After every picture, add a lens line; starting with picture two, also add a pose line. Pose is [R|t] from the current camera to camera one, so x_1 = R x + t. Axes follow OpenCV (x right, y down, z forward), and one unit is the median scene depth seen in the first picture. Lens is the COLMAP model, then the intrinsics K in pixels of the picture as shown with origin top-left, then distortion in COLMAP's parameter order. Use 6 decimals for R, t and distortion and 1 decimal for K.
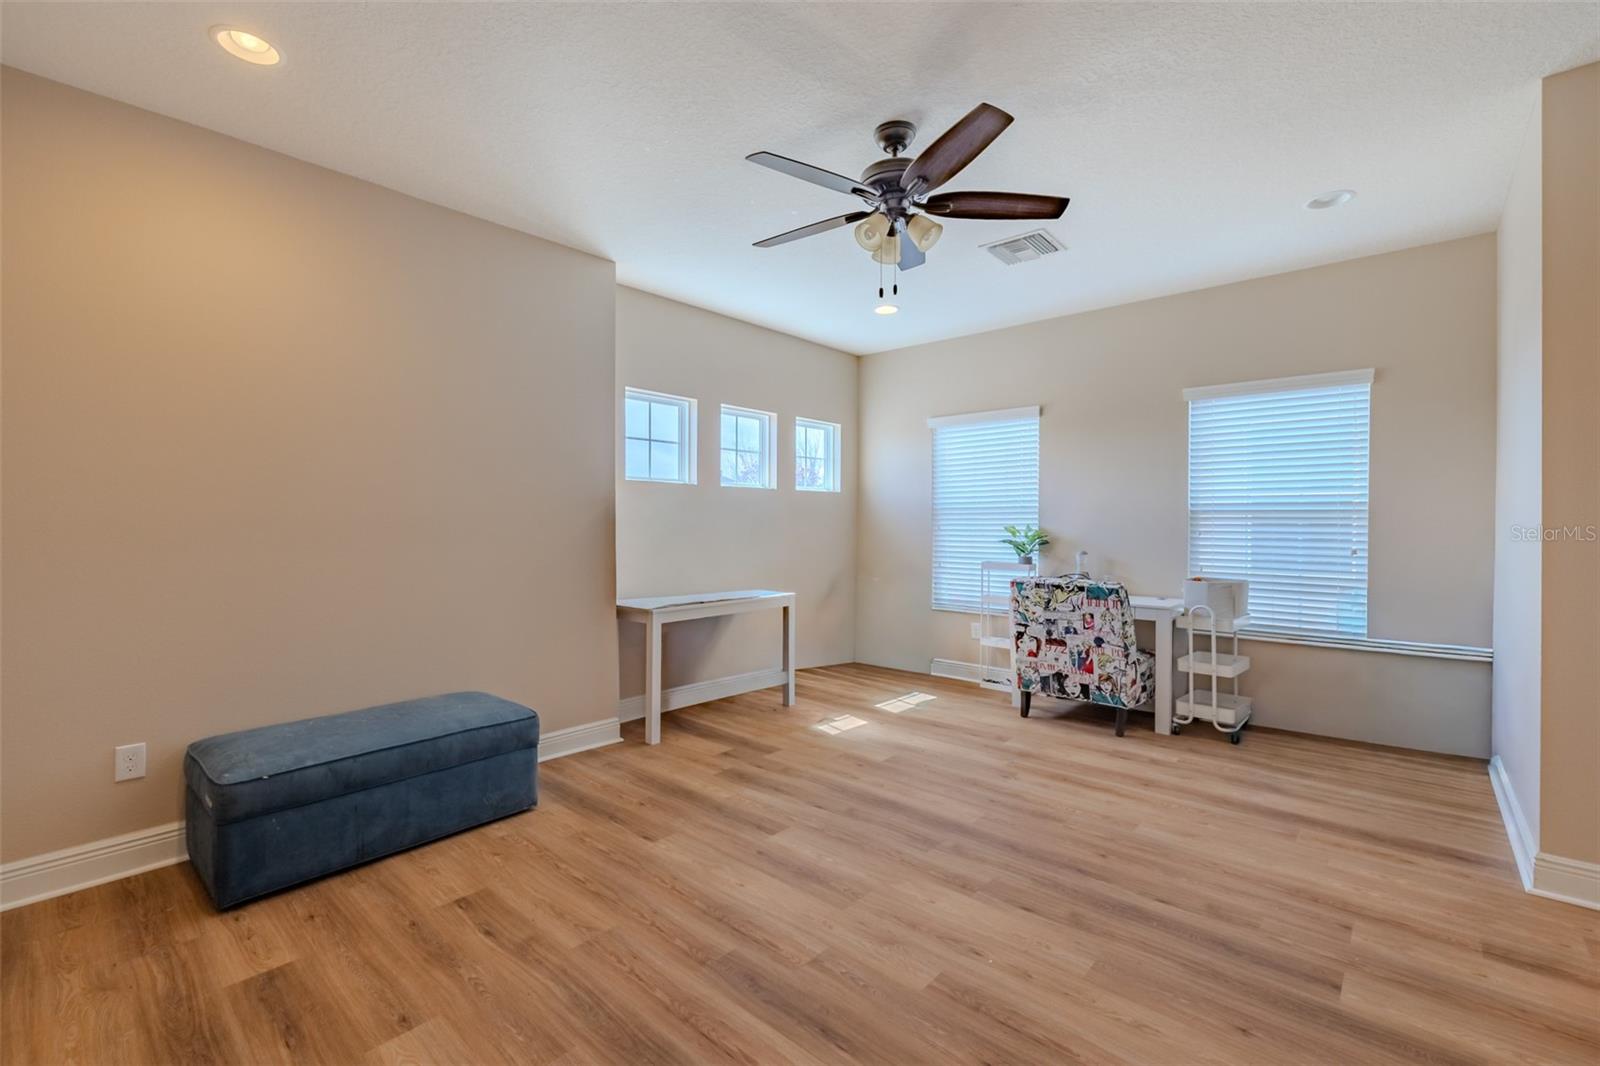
lens RADIAL K [[681.3, 0, 779.9], [0, 681.3, 521.4], [0, 0, 1]] dist [-0.000389, 0.000296]
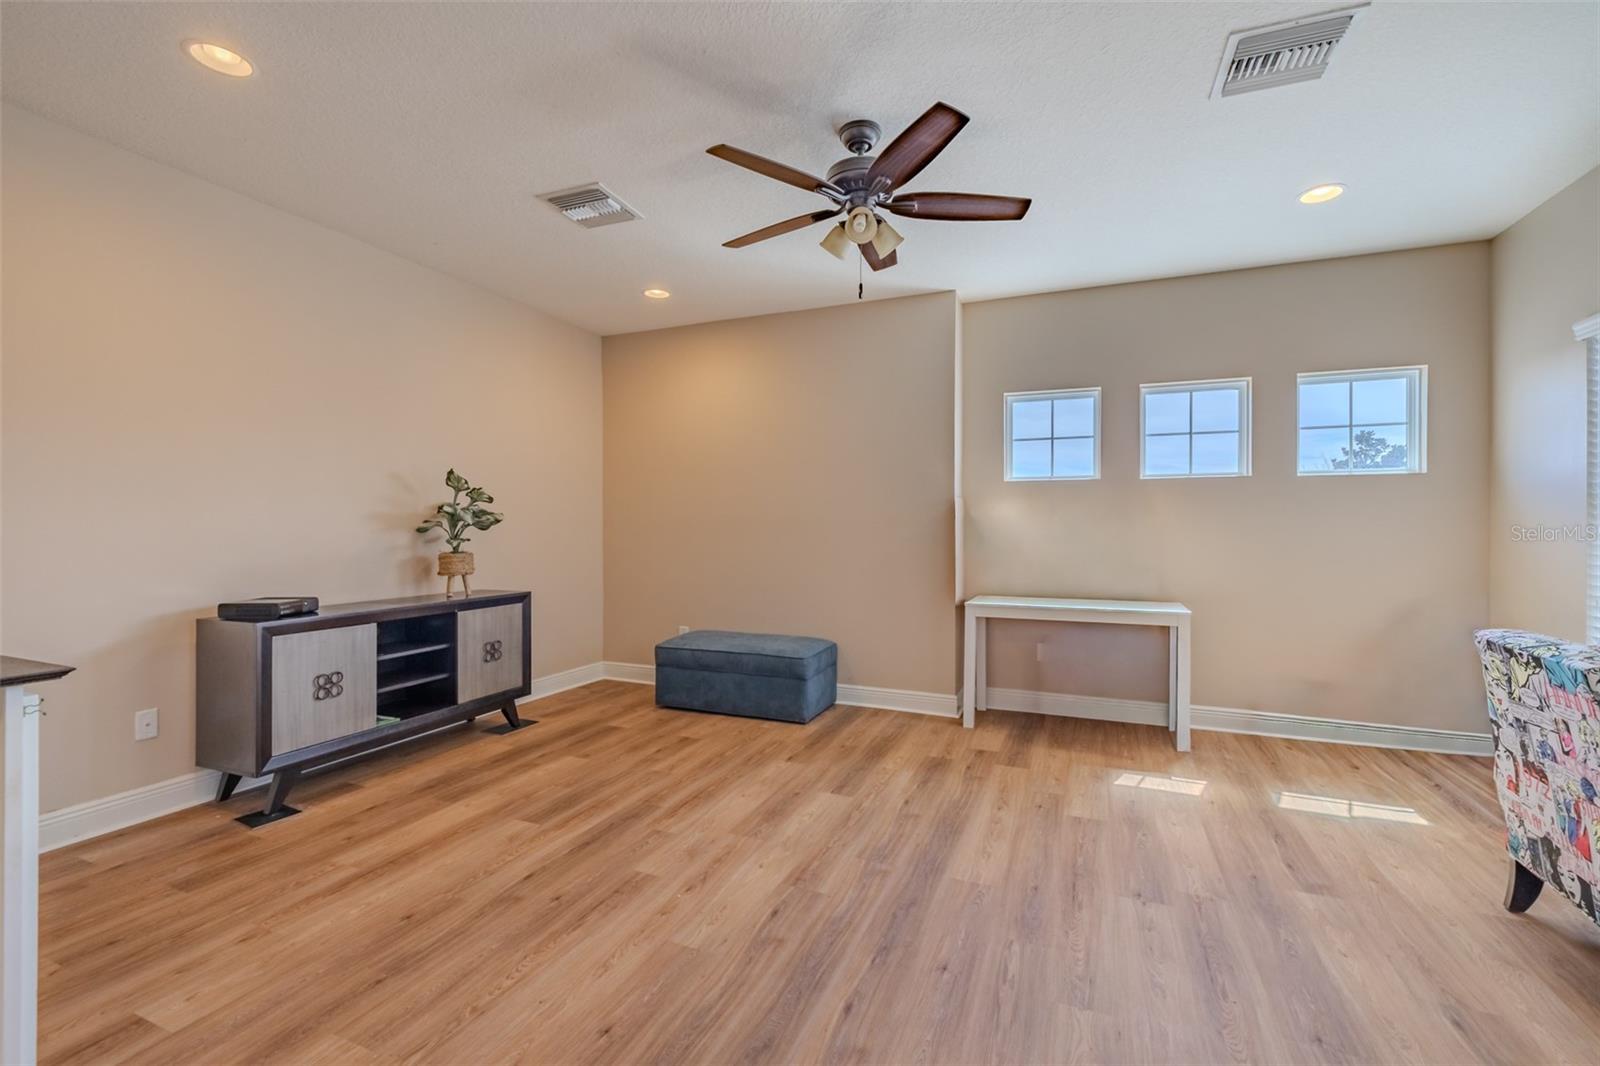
lens RADIAL K [[681.3, 0, 779.9], [0, 681.3, 521.4], [0, 0, 1]] dist [-0.000389, 0.000296]
pose [[0.332371, -0.002856, -0.943145, 1.000770], [0.000520, 0.999996, -0.002845, 0.020618], [0.943149, 0.000455, 0.332371, 0.547643]]
